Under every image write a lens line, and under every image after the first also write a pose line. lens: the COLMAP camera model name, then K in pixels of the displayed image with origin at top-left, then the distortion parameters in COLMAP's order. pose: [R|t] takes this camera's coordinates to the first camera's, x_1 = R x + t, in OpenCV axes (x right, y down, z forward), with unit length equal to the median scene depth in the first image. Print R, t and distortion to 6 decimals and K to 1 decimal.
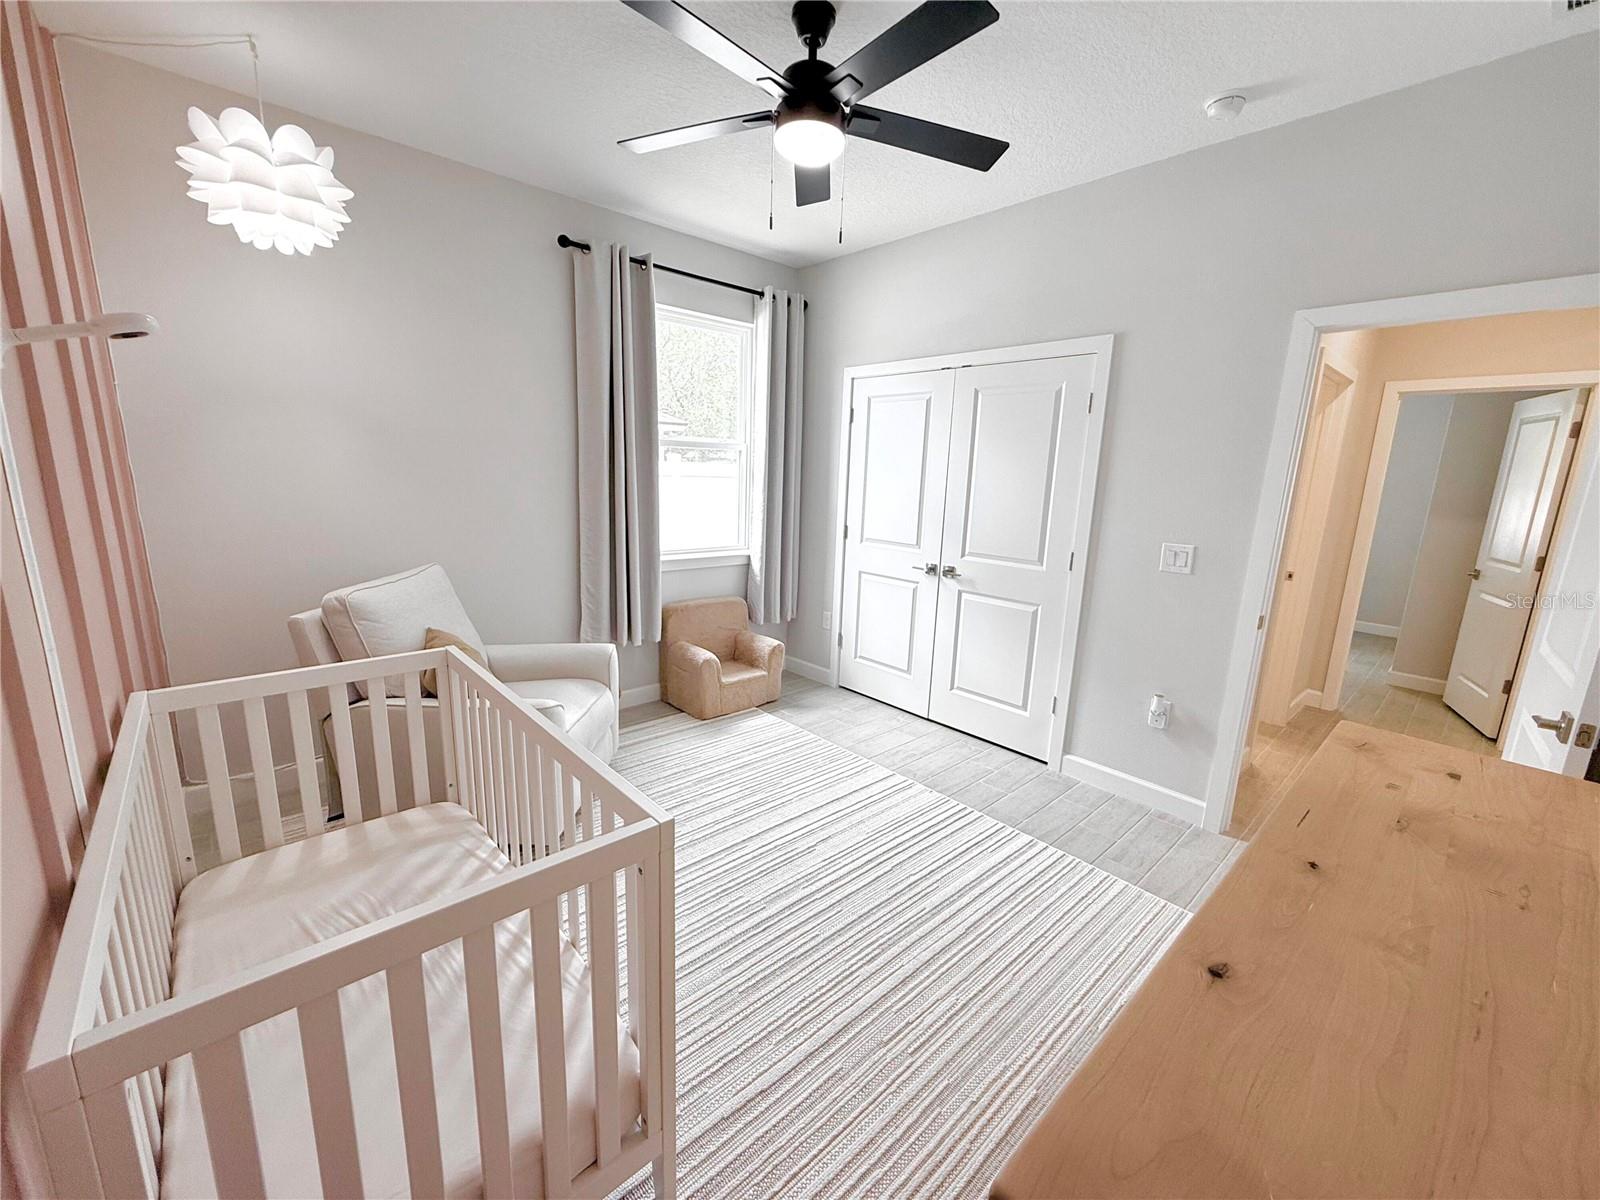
lens RADIAL K [[637.7, 0, 790.4], [0, 637.7, 601.4], [0, 0, 1]] dist [0.003052, -0.000930]
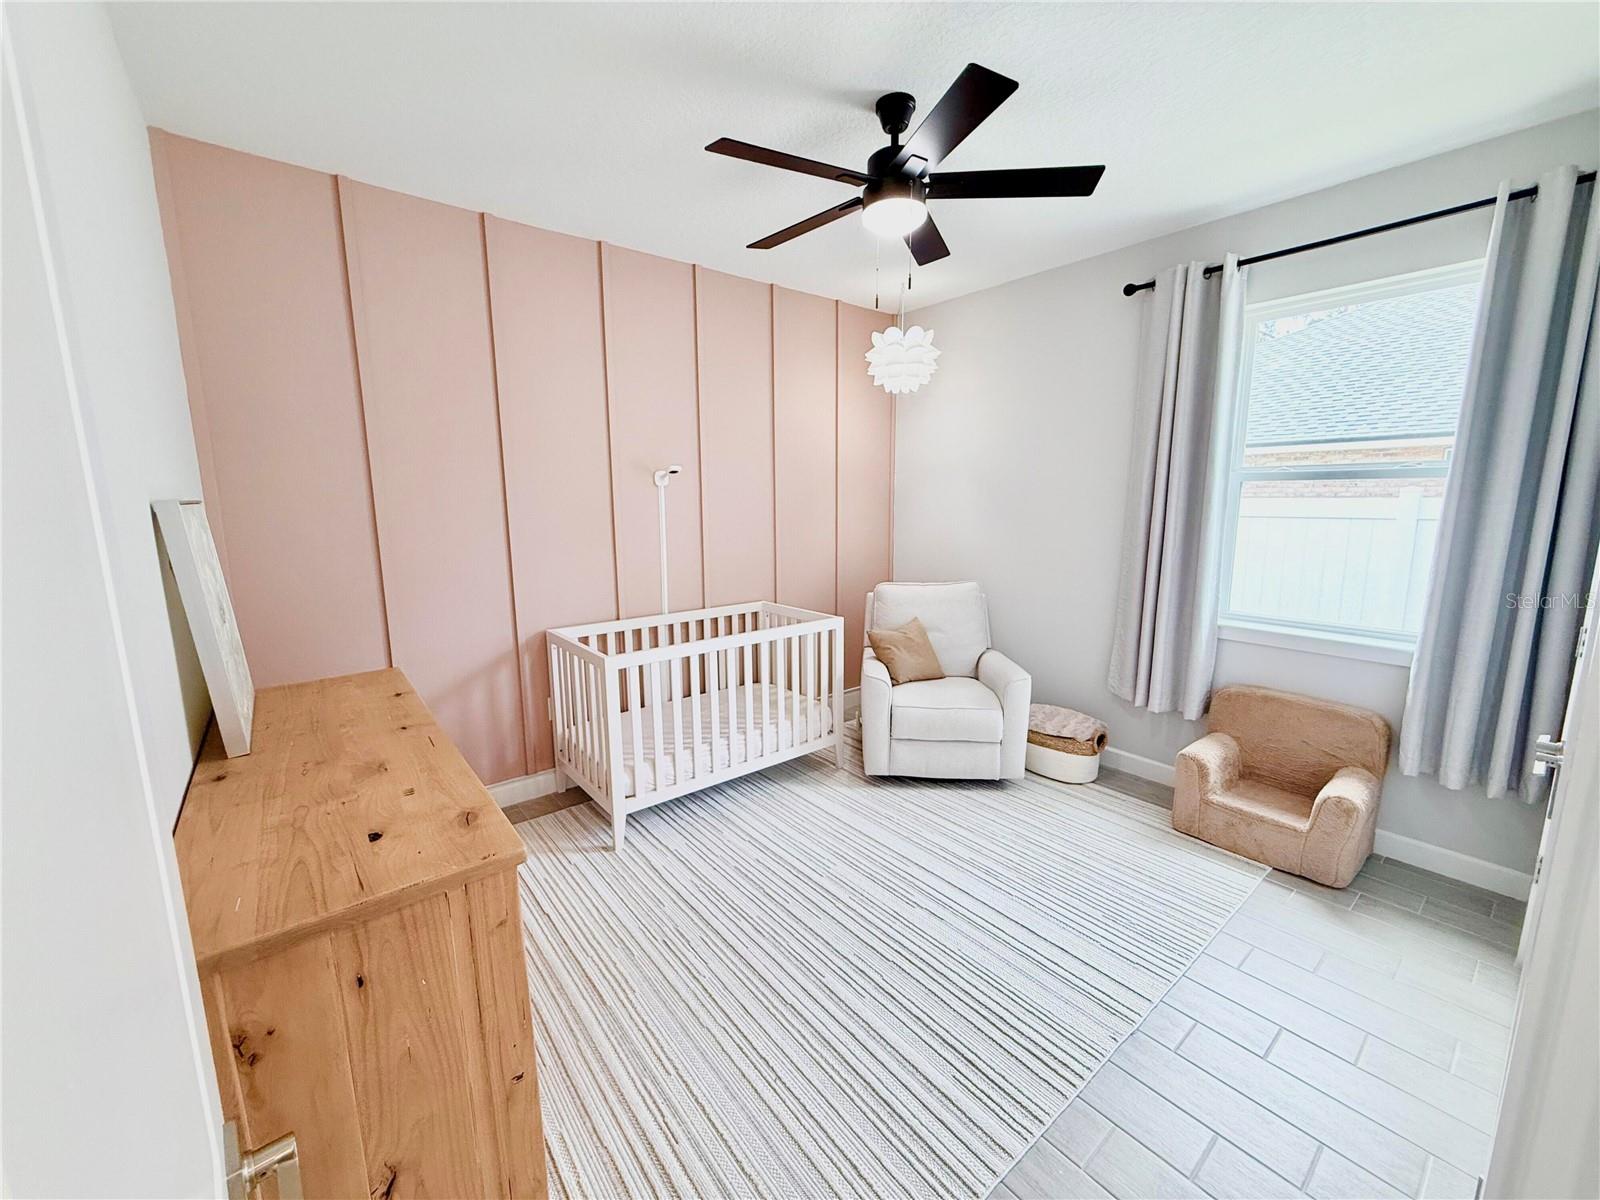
lens RADIAL K [[637.7, 0, 802.7], [0, 637.7, 601.4], [0, 0, 1]] dist [0.003052, -0.000930]
pose [[-0.050423, 0.130662, -0.990144, 0.706681], [-0.200569, 0.969883, 0.138202, -0.113704], [0.978381, 0.205561, -0.022698, 0.585754]]
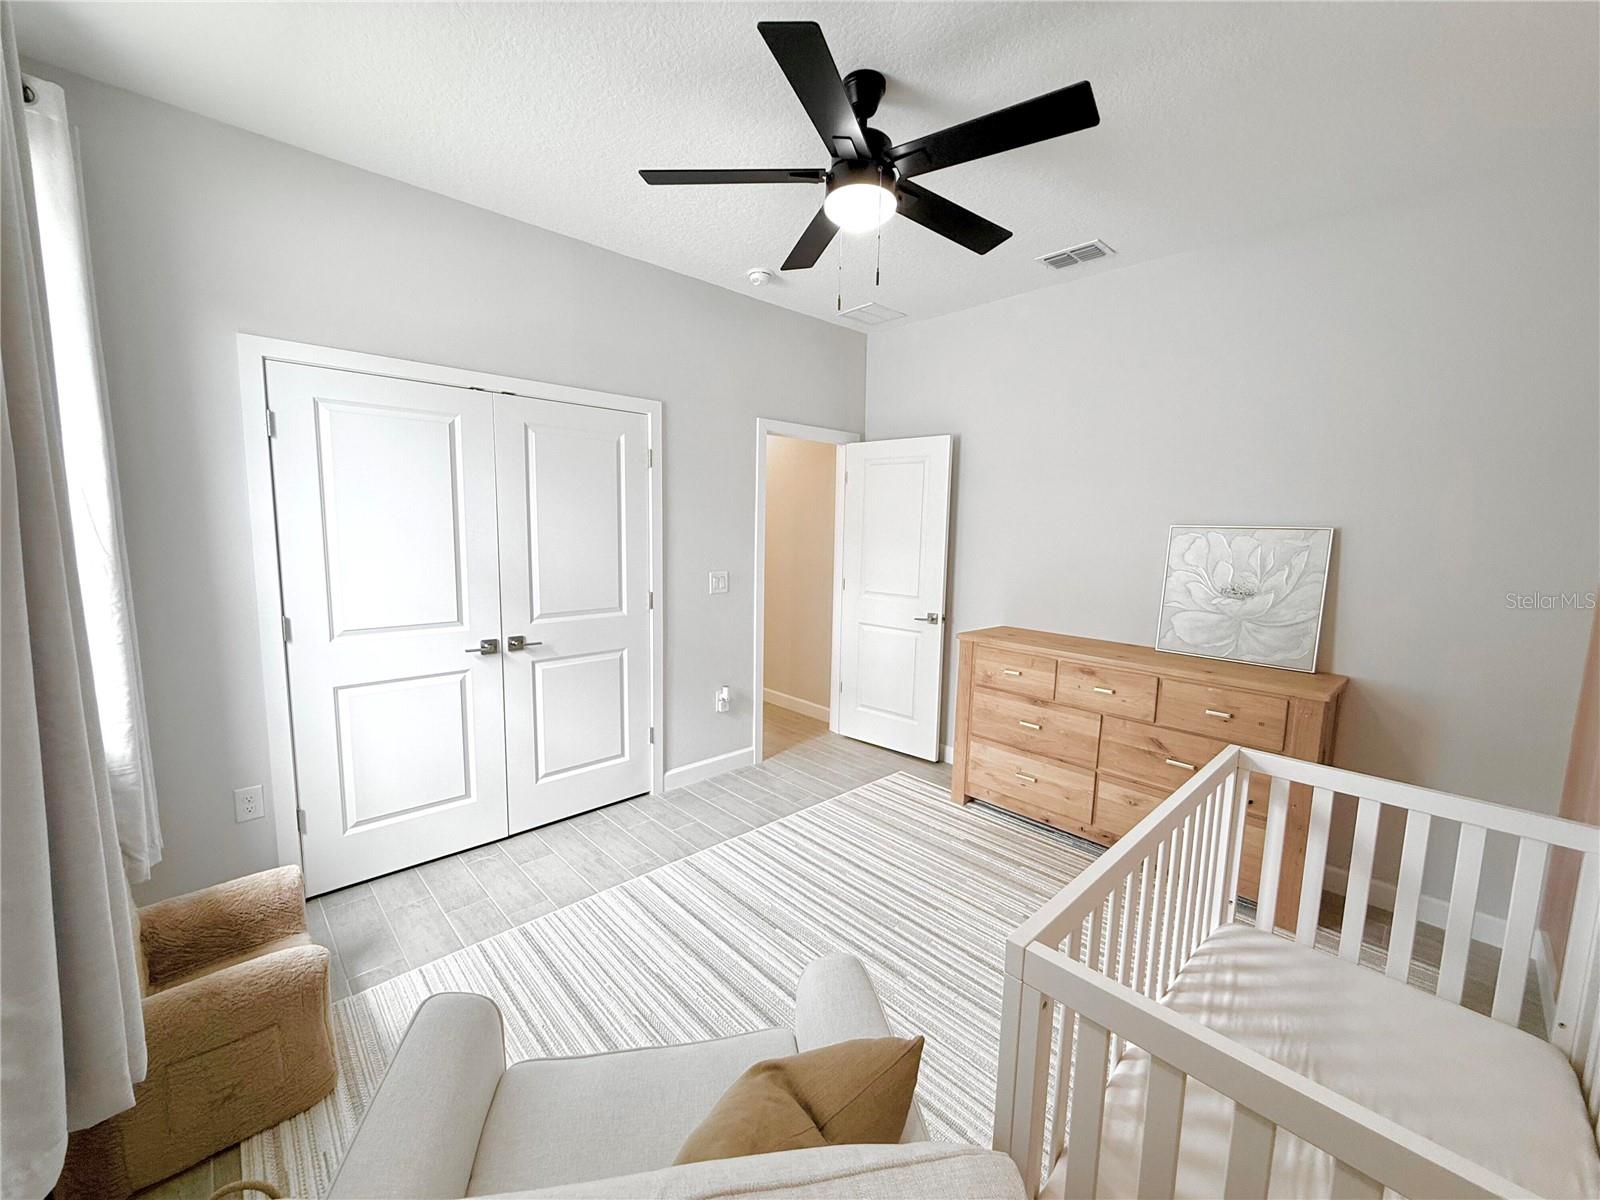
lens RADIAL K [[637.7, 0, 797.3], [0, 637.7, 600.4], [0, 0, 1]] dist [0.003052, -0.000930]
pose [[-0.021407, -0.157264, 0.987325, -0.596674], [0.185297, 0.969817, 0.158492, -0.176648], [-0.982449, 0.186341, 0.008380, 0.695758]]
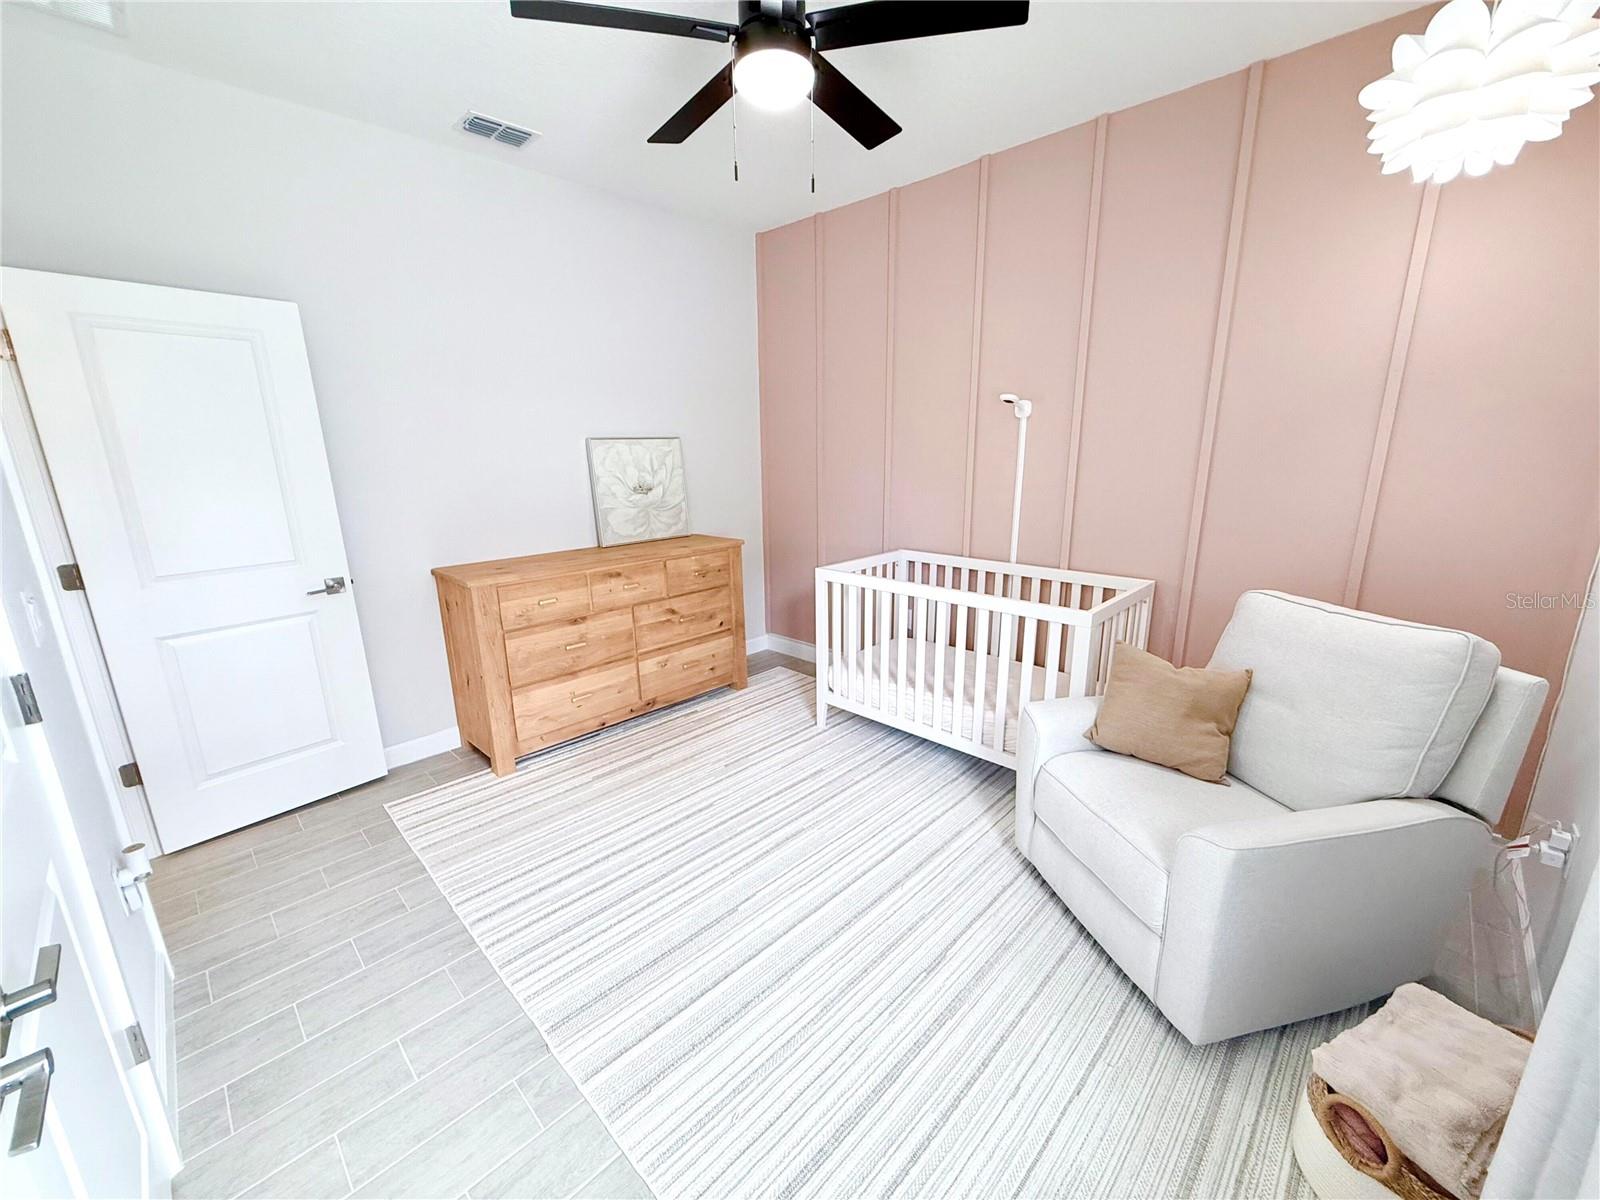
lens RADIAL K [[637.7, 0, 795.8], [0, 637.7, 599.4], [0, 0, 1]] dist [0.003052, -0.000930]
pose [[-0.998352, -0.005074, -0.057156, 0.032710], [-0.029349, 0.901085, 0.432648, -0.260627], [0.049307, 0.433613, -0.899749, 1.230757]]
